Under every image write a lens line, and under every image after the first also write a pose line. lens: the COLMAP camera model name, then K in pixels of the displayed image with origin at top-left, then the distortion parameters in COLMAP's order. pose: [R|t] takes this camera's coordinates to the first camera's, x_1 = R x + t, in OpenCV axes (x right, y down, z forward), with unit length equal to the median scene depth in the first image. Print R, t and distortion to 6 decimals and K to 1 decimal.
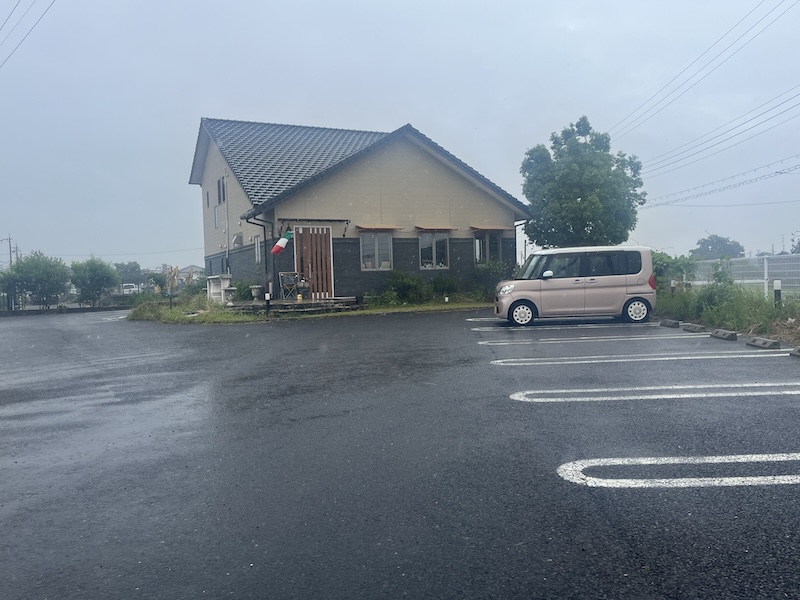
lens RADIAL K [[668.8, 0, 400.7], [0, 668.8, 297.7], [0, 0, 1]] dist [0.045759, 0.001843]
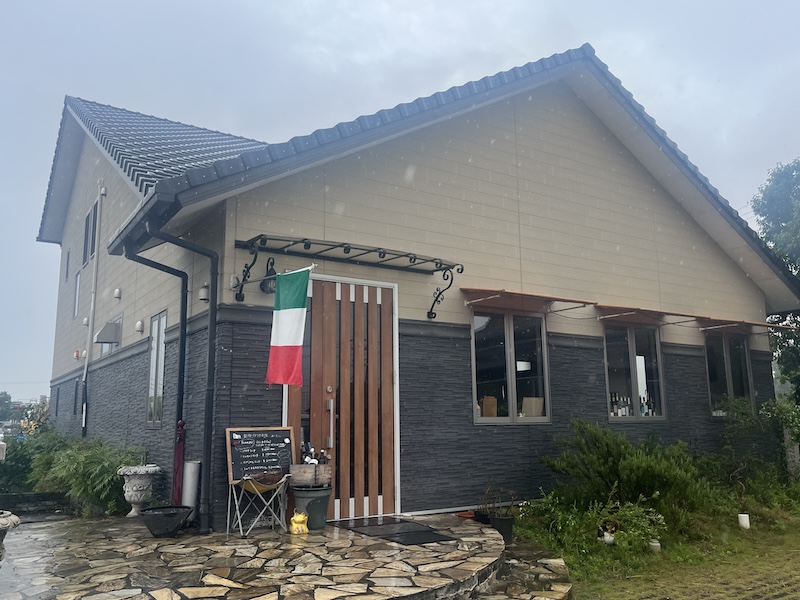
lens RADIAL K [[668.8, 0, 395.8], [0, 668.8, 300.6], [0, 0, 1]] dist [0.045759, 0.001843]
pose [[0.993079, 0.039348, 0.110658, -0.139687], [-0.016652, 0.979862, -0.198983, -0.034140], [-0.116259, 0.195763, 0.973735, 0.684687]]
